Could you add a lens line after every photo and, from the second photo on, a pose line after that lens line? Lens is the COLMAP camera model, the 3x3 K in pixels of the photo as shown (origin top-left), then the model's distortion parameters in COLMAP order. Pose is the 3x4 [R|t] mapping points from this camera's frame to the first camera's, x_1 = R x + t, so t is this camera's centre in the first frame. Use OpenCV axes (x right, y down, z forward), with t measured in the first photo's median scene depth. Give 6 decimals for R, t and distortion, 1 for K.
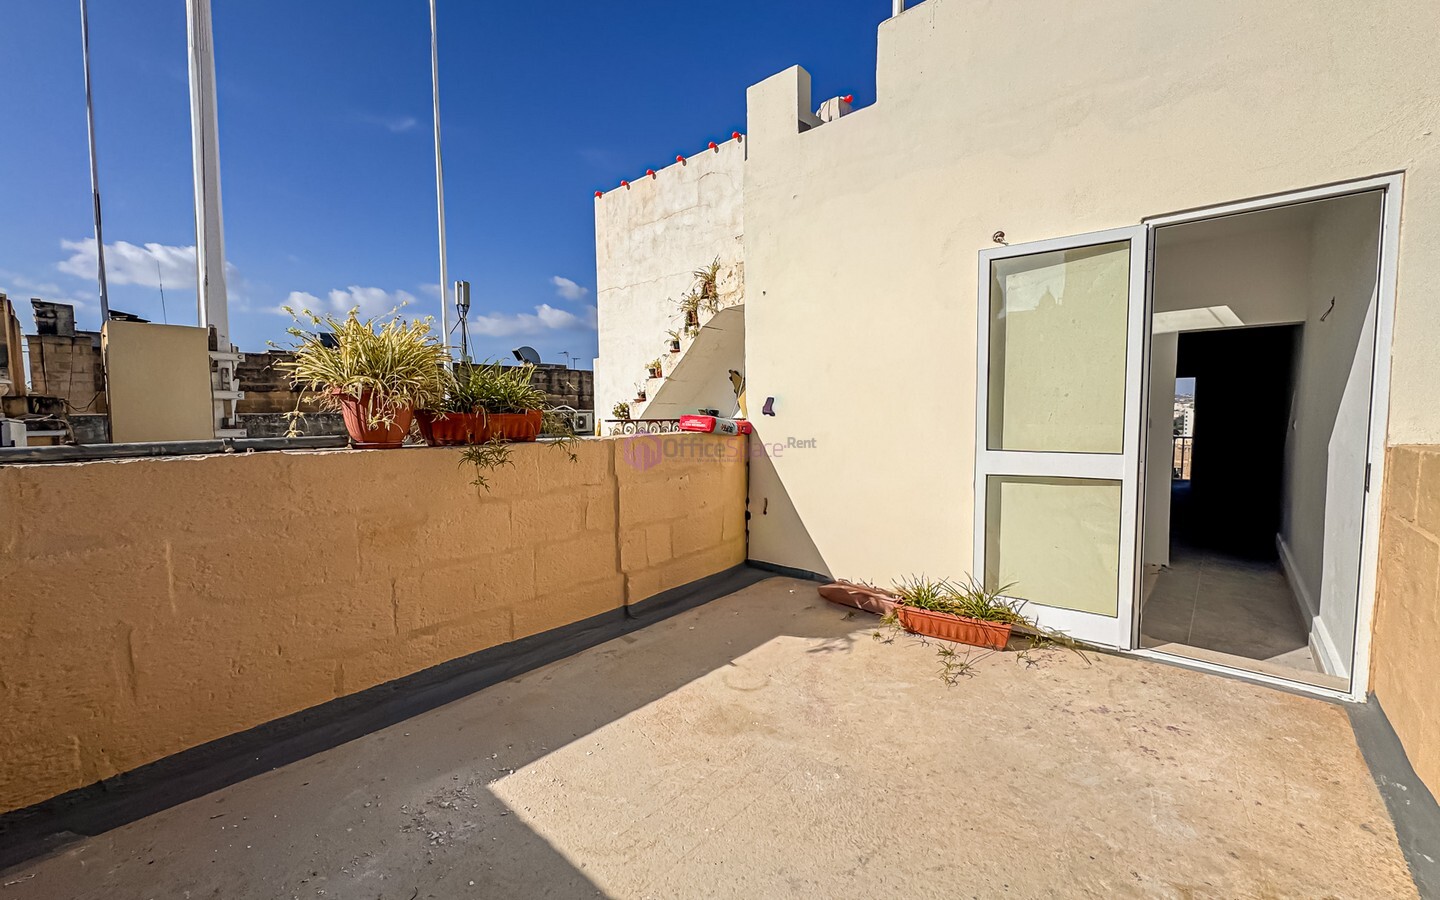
lens RADIAL K [[581.2, 0, 722.6], [0, 581.2, 453.4], [0, 0, 1]] dist [0.001838, 0.000052]
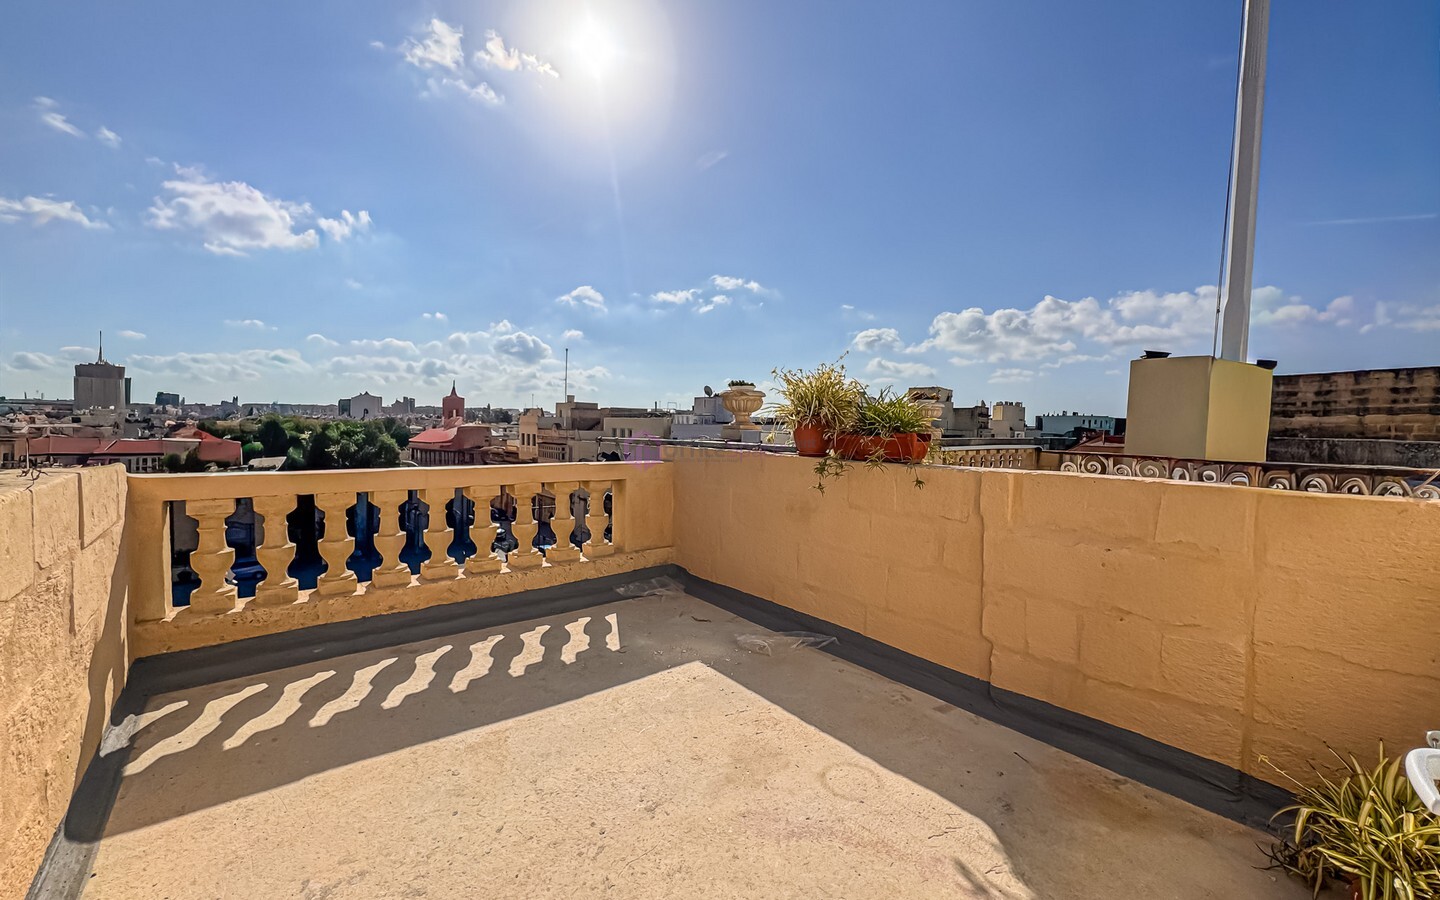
lens RADIAL K [[581.2, 0, 722.6], [0, 581.2, 453.4], [0, 0, 1]] dist [0.001838, 0.000052]
pose [[-0.190292, 0.052203, -0.980339, 0.802606], [-0.087379, 0.993721, 0.069877, -0.088384], [0.977831, 0.098958, -0.184535, 0.913350]]
